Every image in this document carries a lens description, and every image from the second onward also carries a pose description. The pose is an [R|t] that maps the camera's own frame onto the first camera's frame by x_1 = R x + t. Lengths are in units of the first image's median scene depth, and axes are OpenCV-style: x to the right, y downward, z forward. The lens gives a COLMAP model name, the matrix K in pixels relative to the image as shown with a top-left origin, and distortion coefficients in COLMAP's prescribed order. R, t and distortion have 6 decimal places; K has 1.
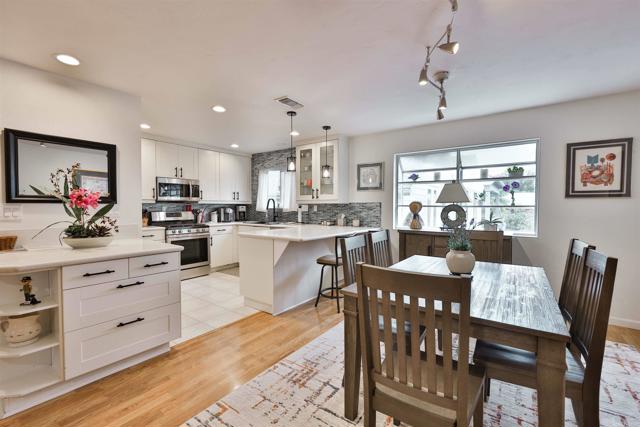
lens RADIAL K [[275.3, 0, 320.5], [0, 275.3, 215.6], [0, 0, 1]] dist [-0.000009, 0.000285]
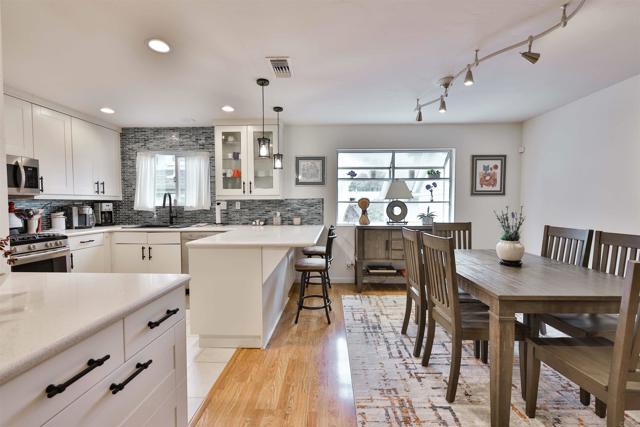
lens RADIAL K [[275.3, 0, 321.7], [0, 275.3, 215.3], [0, 0, 1]] dist [-0.000009, 0.000285]
pose [[0.825401, -0.030049, 0.563746, -0.302781], [0.023447, 0.999545, 0.018949, -0.007257], [-0.564059, -0.002423, 0.825731, 0.199057]]
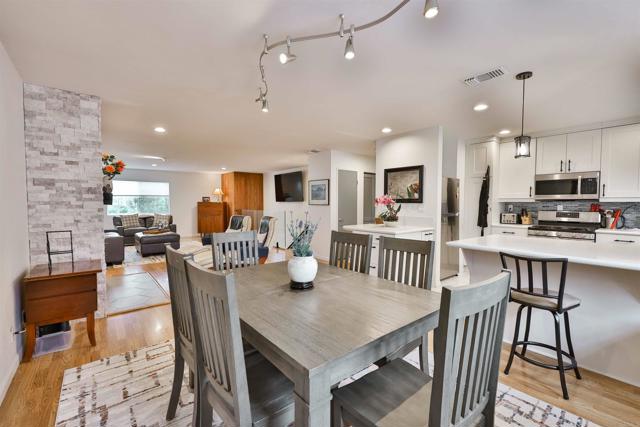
lens RADIAL K [[275.3, 0, 320.5], [0, 275.3, 213.9], [0, 0, 1]] dist [-0.000009, 0.000285]
pose [[-0.251595, 0.037408, -0.967109, 0.533894], [-0.035871, 0.998206, 0.047942, -0.022178], [0.967168, 0.046753, -0.249802, 0.501425]]
